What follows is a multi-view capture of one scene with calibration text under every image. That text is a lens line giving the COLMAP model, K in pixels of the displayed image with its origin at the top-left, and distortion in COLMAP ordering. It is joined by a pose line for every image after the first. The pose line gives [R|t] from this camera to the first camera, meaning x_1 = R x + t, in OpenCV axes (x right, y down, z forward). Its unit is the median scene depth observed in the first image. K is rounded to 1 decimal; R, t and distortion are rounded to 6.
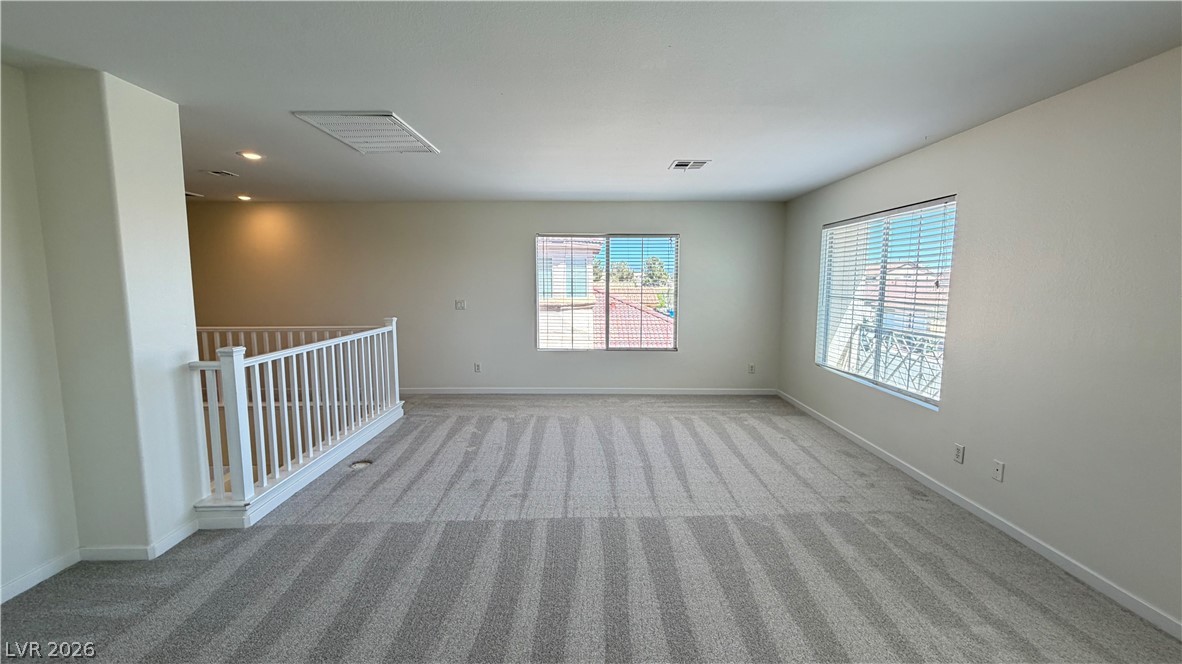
lens RADIAL K [[471.6, 0, 587.8], [0, 471.6, 333.2], [0, 0, 1]] dist [0.000495, -0.000184]
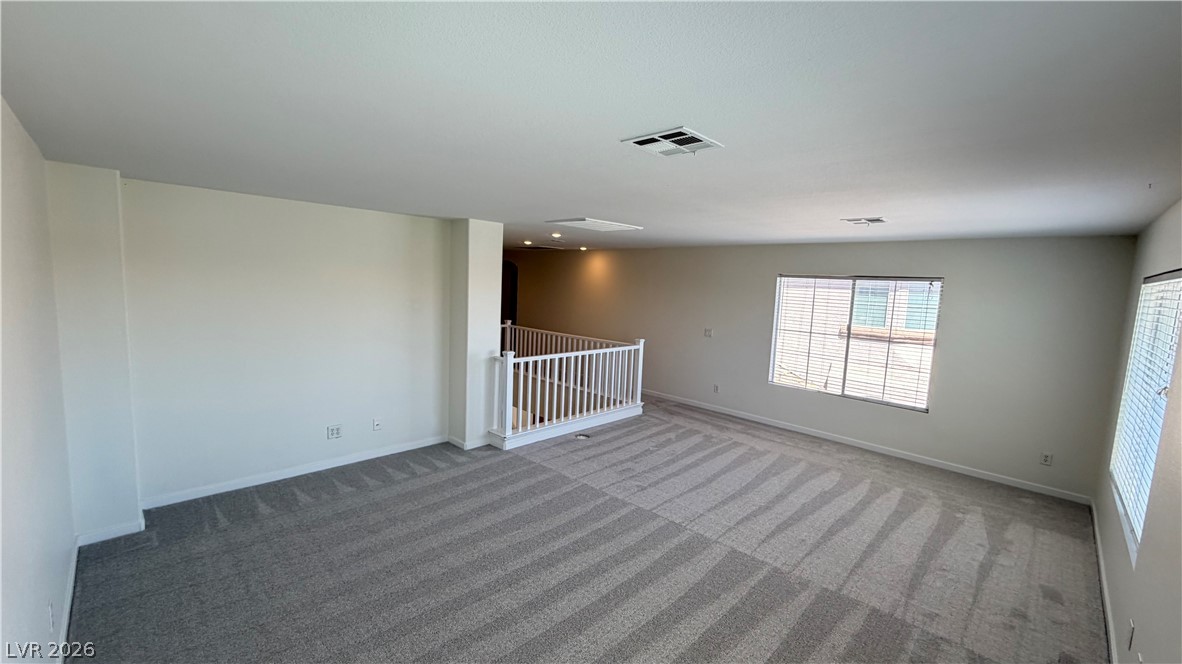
lens RADIAL K [[471.6, 0, 587.8], [0, 471.6, 333.2], [0, 0, 1]] dist [0.000495, -0.000184]
pose [[0.707190, 0.106638, -0.698936, 0.511732], [-0.117448, 0.992544, 0.032600, -0.093835], [0.697201, 0.059035, 0.714441, -0.073646]]
